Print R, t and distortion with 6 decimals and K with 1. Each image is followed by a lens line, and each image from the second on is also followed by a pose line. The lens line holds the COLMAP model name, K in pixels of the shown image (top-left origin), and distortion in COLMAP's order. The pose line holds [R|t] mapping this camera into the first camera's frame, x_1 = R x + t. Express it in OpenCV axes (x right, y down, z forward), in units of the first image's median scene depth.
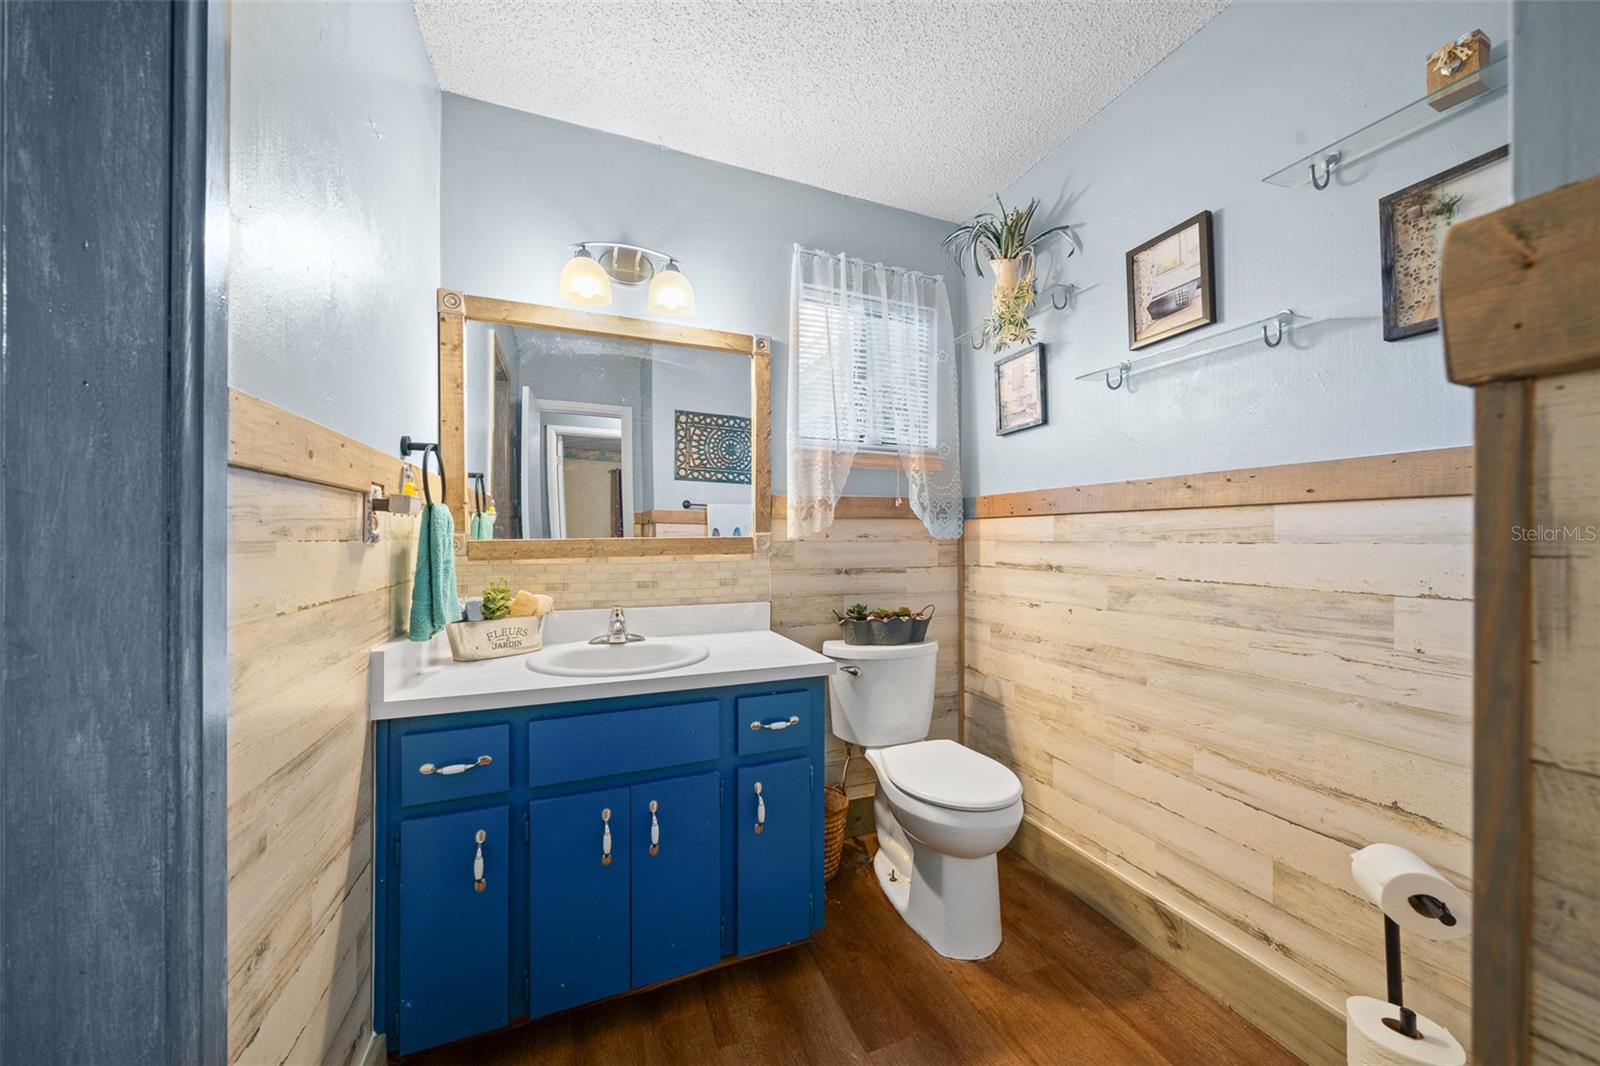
lens RADIAL K [[556.2, 0, 813.5], [0, 556.2, 536.2], [0, 0, 1]] dist [0.000333, -0.000028]
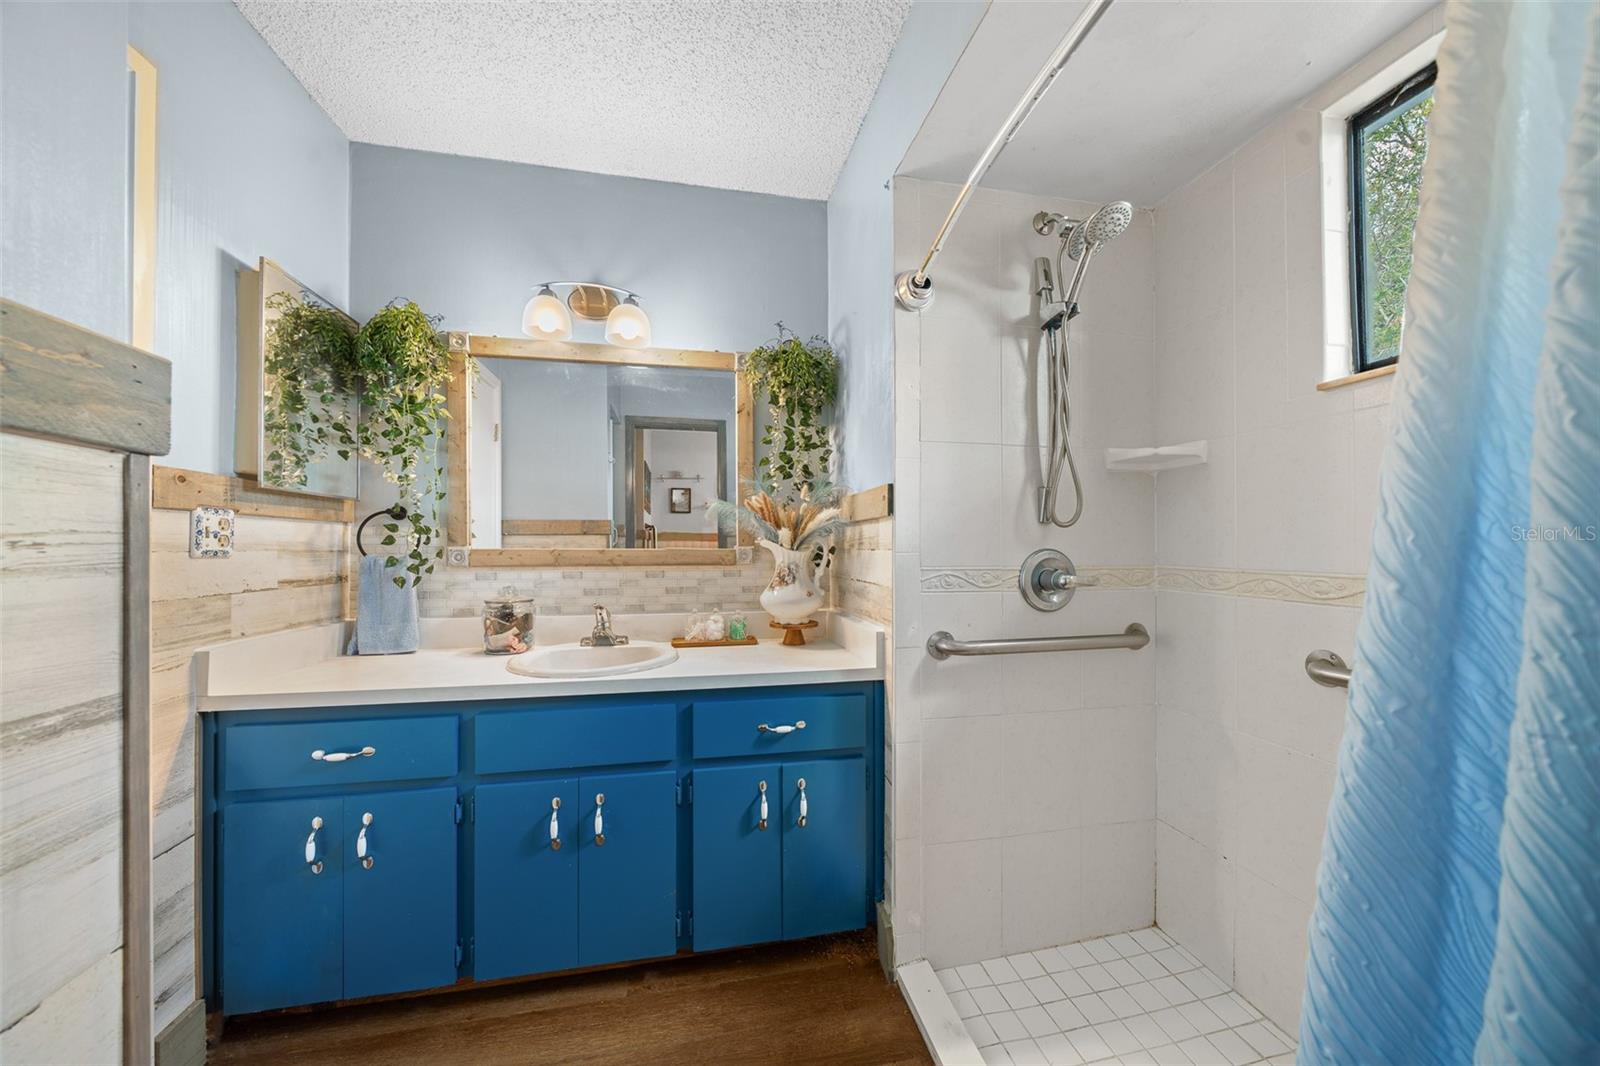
lens RADIAL K [[515.3, 0, 795.1], [0, 515.3, 559.3], [0, 0, 1]] dist [0.000000, 0.000014]
pose [[0.977482, 0.002294, -0.211004, 0.334899], [0.002401, 0.999755, 0.021989, 0.001971], [0.211003, -0.022000, 0.977238, 0.138738]]
